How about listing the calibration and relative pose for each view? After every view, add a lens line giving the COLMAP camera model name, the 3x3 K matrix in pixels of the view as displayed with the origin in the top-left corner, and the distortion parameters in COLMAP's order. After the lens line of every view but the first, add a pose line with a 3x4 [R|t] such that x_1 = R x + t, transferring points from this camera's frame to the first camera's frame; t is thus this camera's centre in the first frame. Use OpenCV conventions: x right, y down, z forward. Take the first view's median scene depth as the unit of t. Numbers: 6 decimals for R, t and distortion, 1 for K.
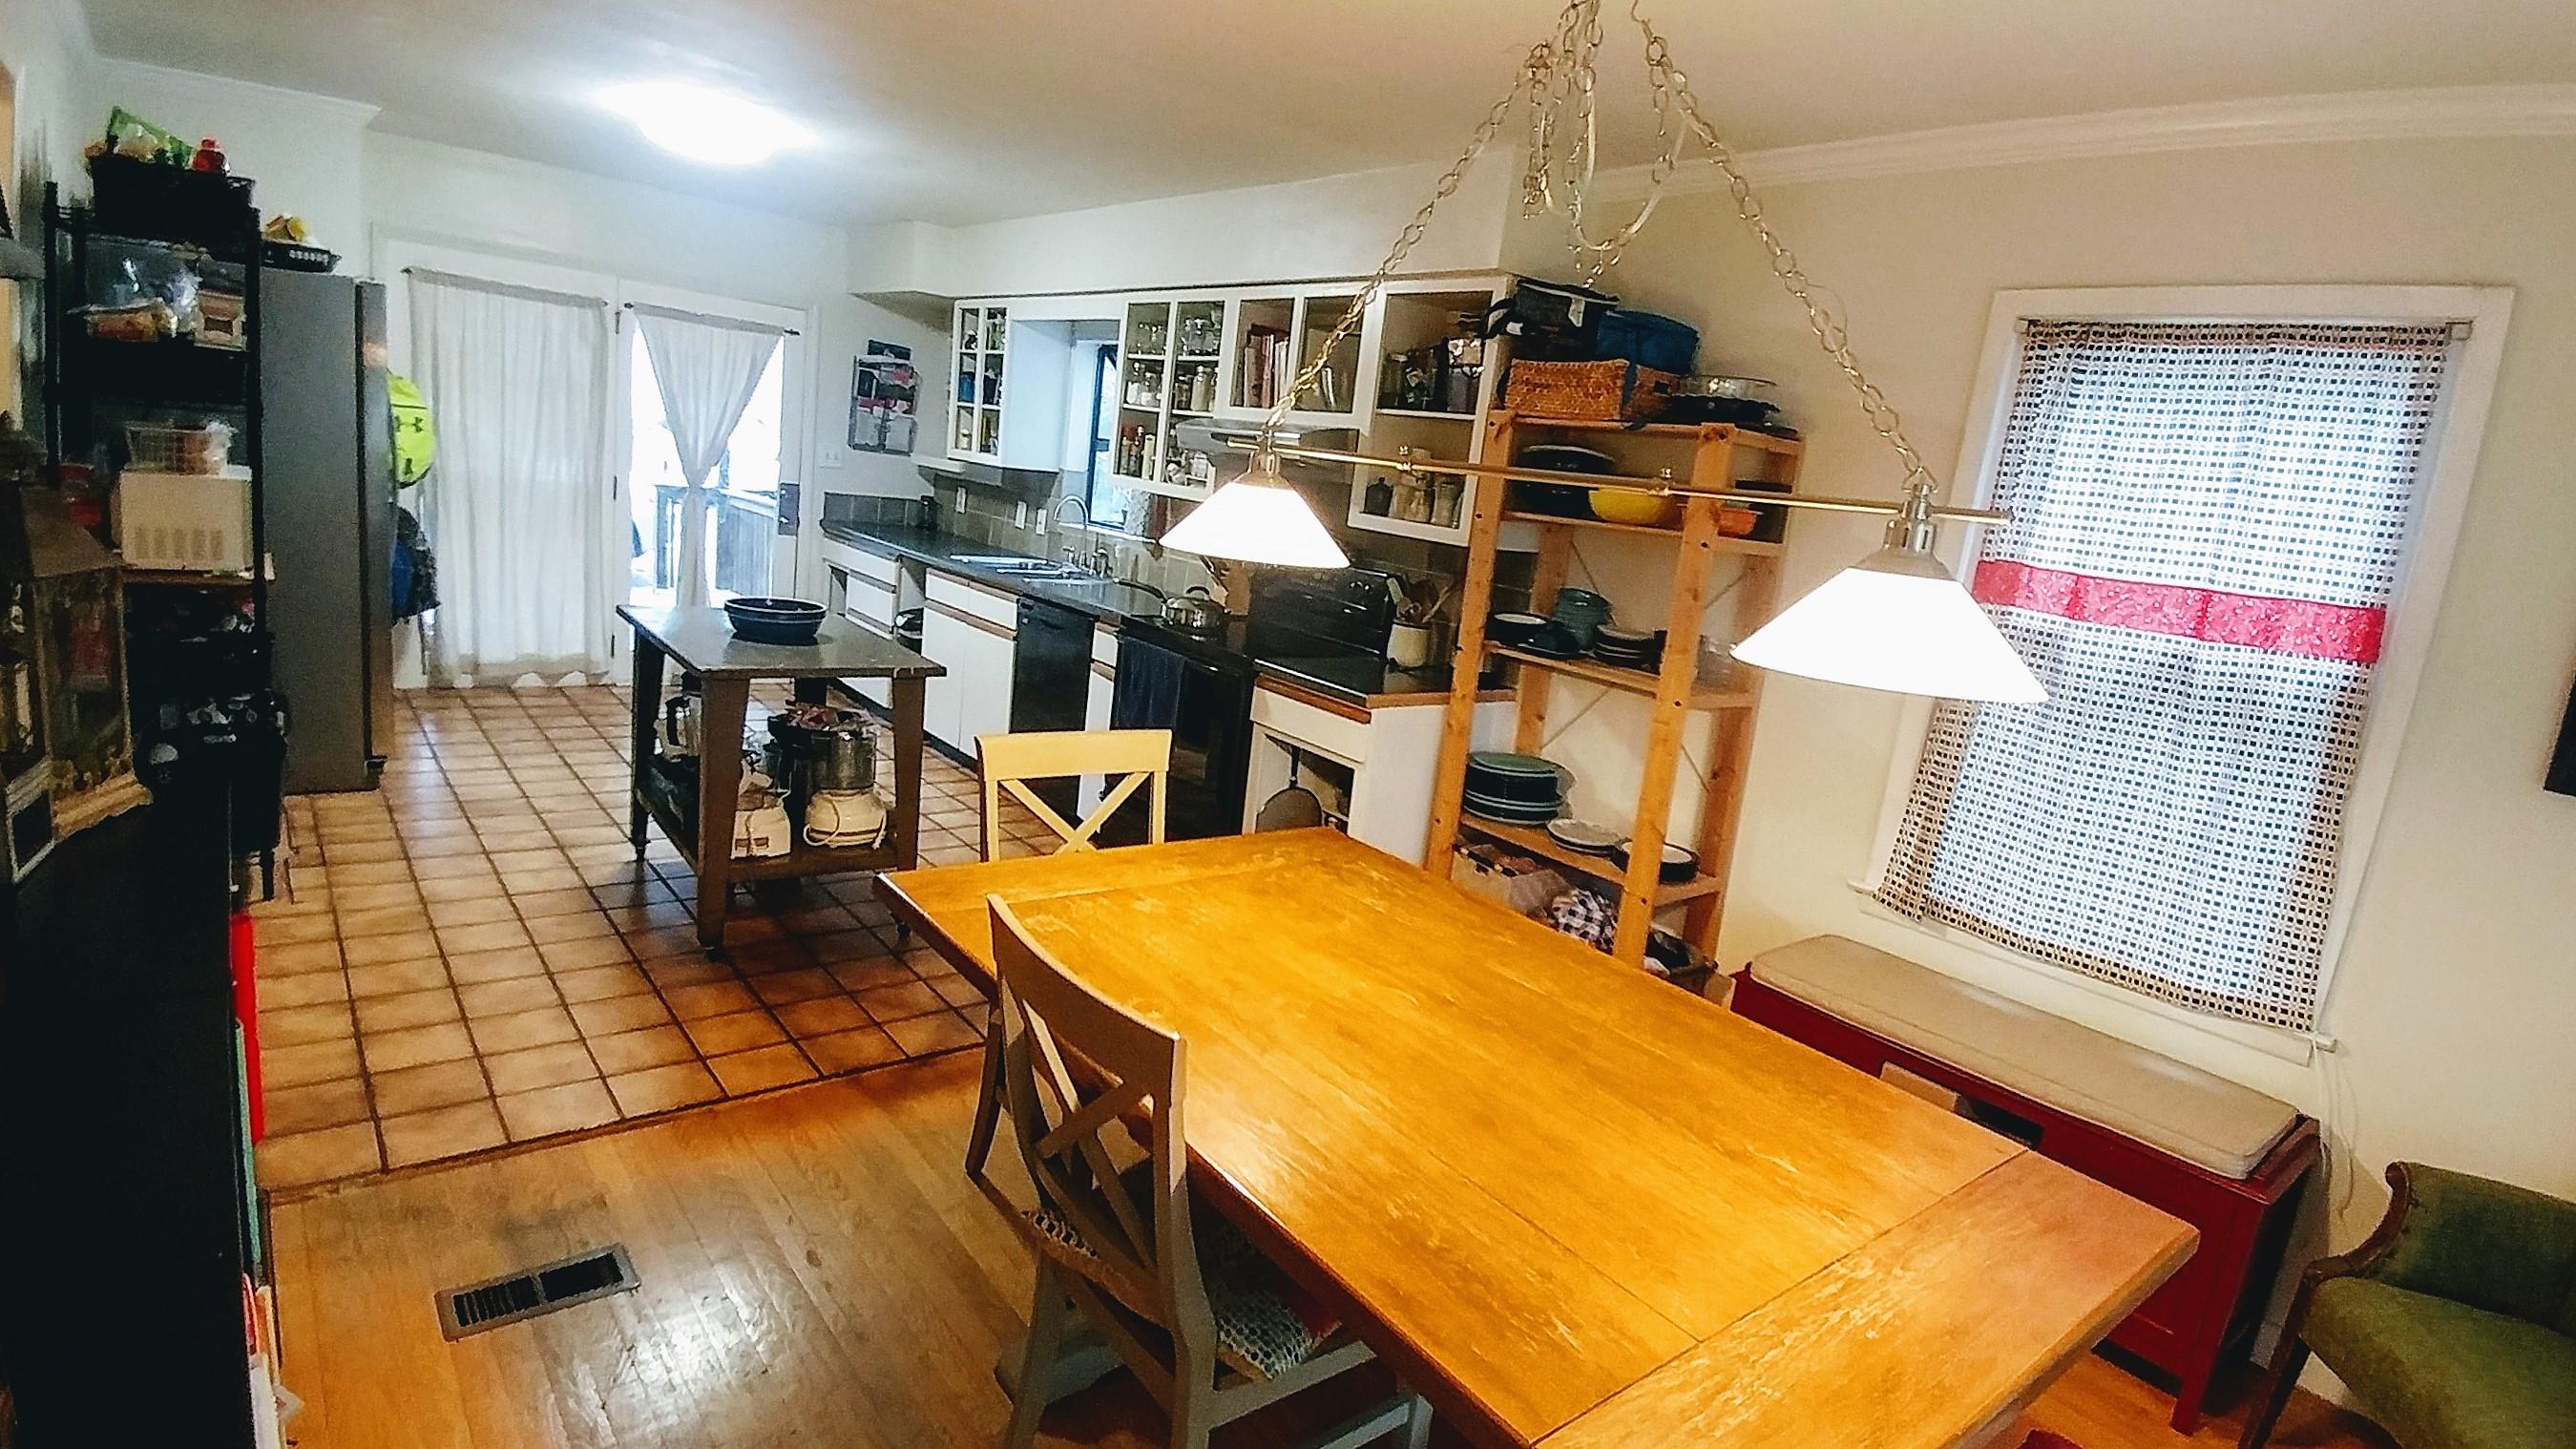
lens RADIAL K [[1261.4, 0, 1288.0], [0, 1261.4, 724.5], [0, 0, 1]] dist [0.047823, -0.034913]
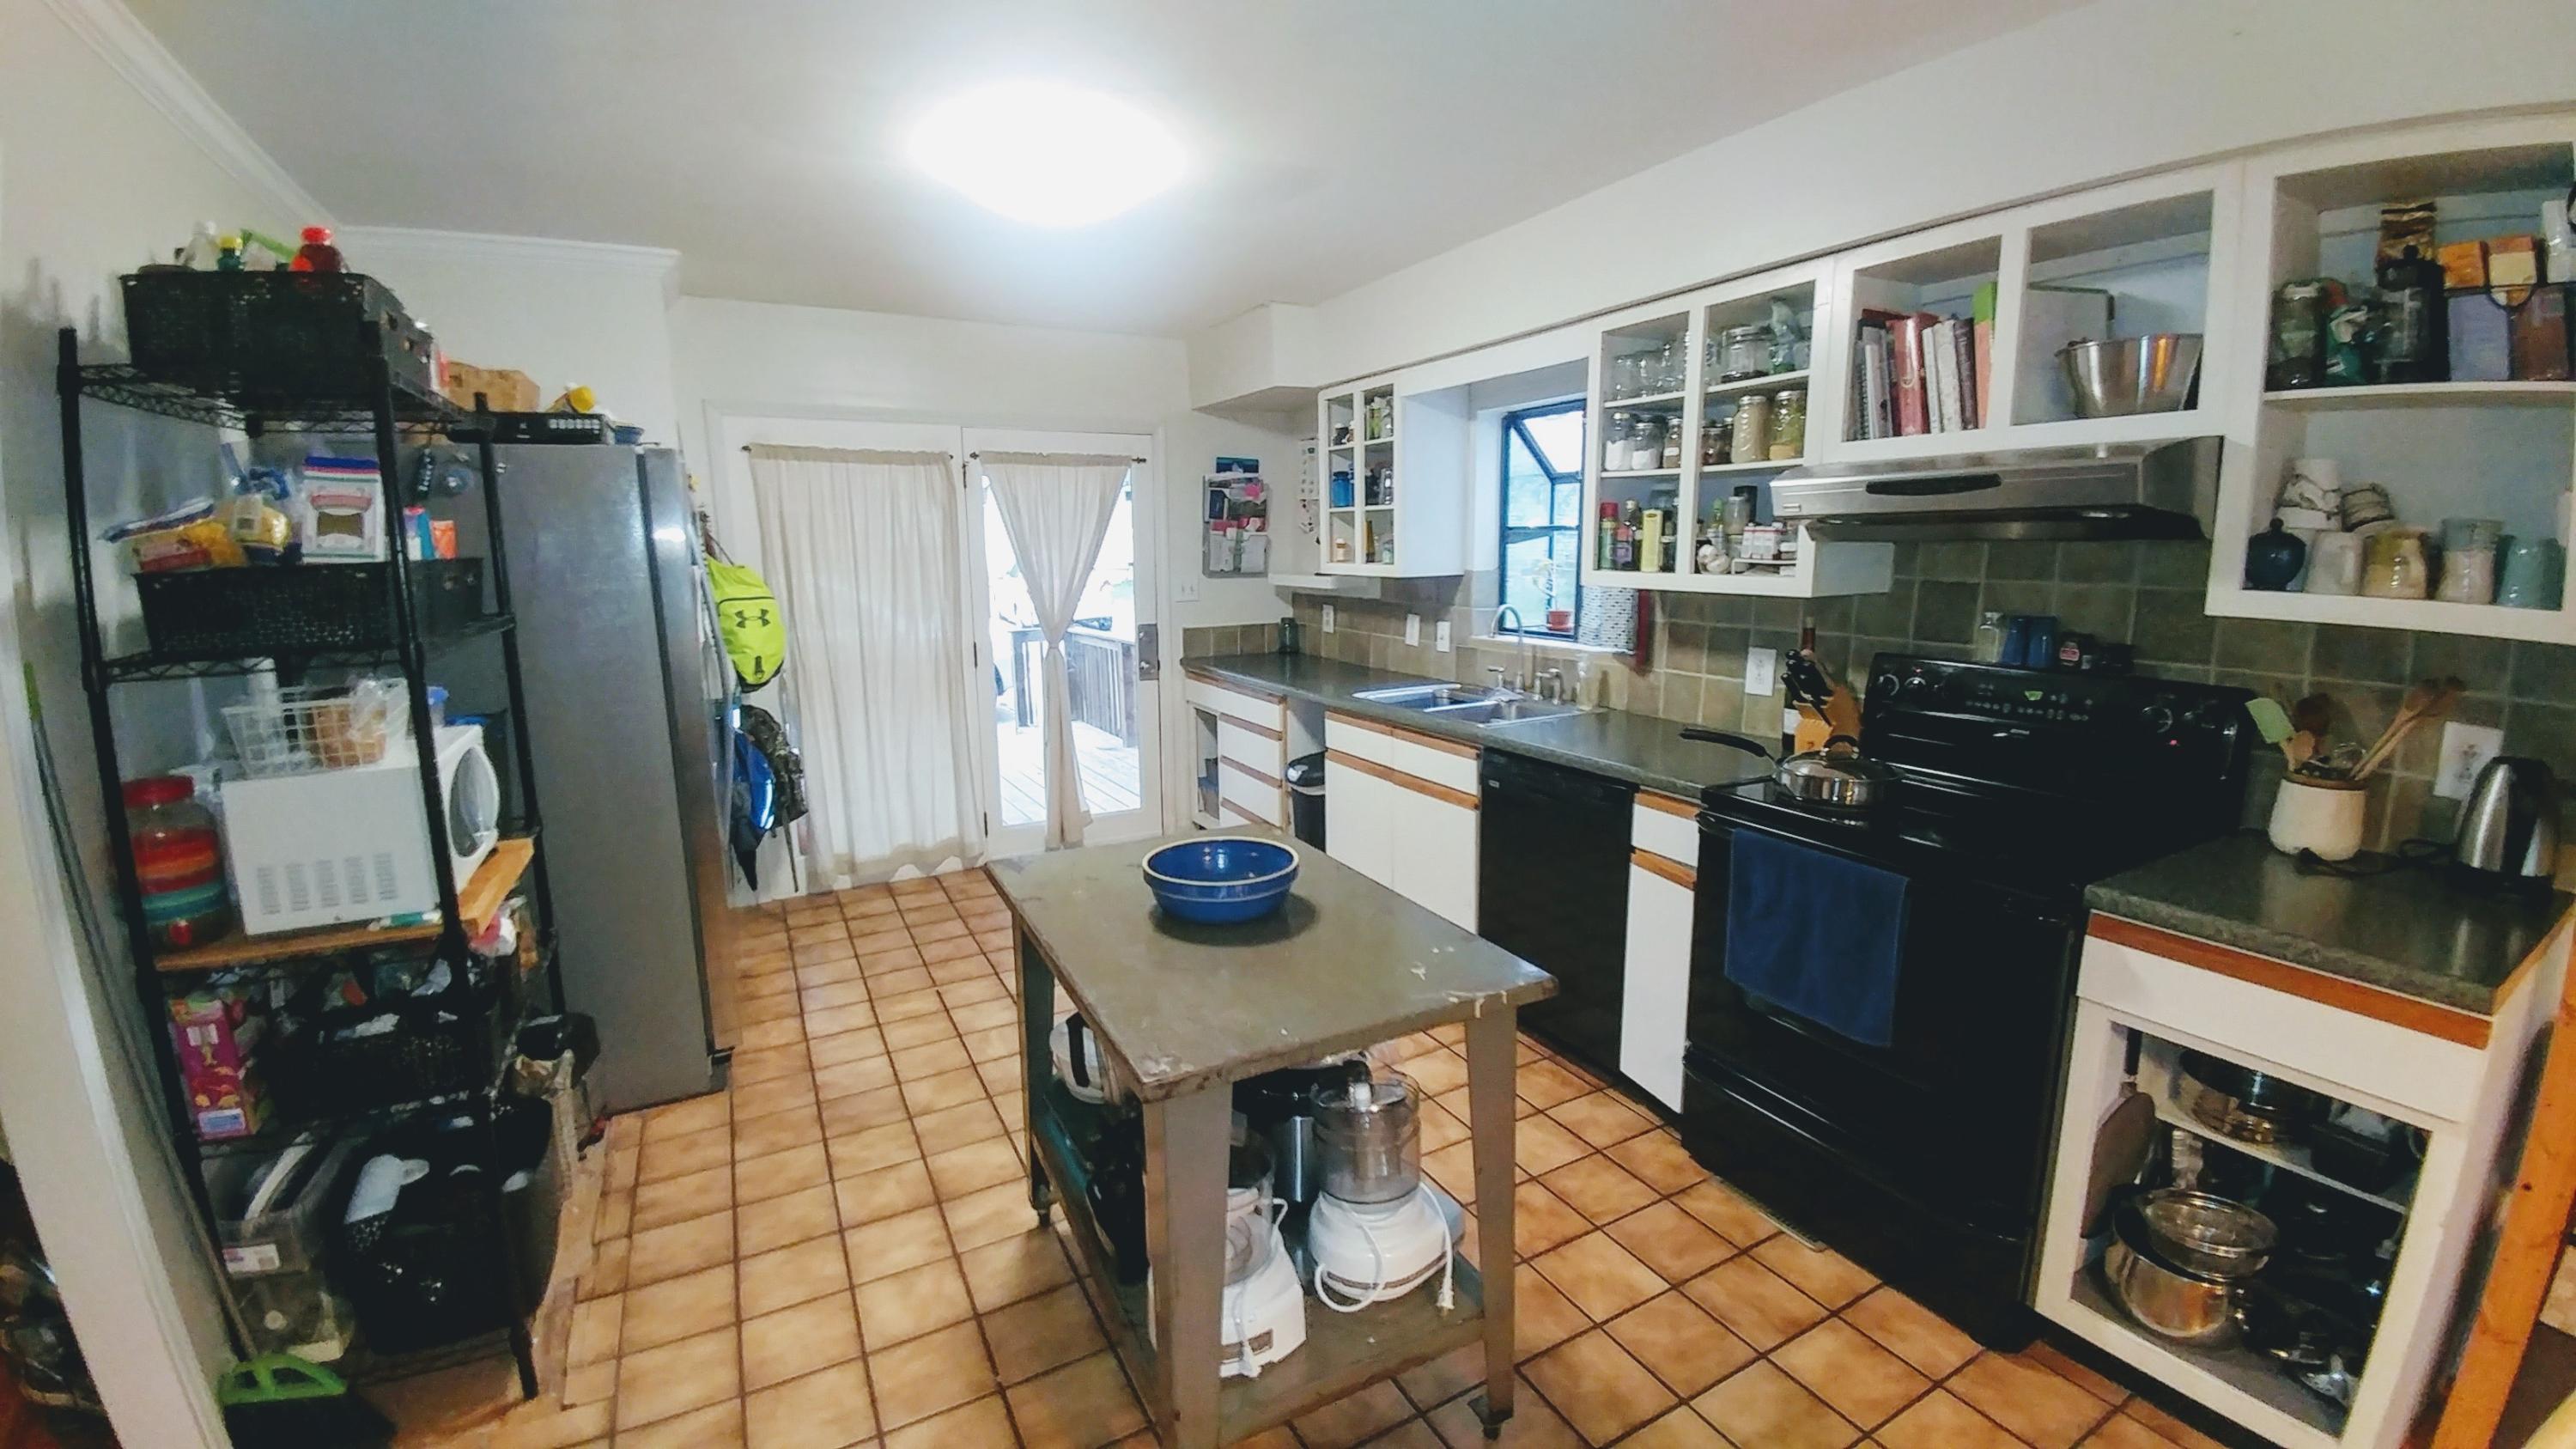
lens RADIAL K [[1006.5, 0, 1288.0], [0, 1006.5, 724.5], [0, 0, 1]] dist [0.000704, 0.000062]
pose [[0.975915, -0.096083, -0.195851, -0.179647], [0.089802, 0.995127, -0.040722, -0.089728], [0.198810, 0.022153, 0.979788, 0.354054]]
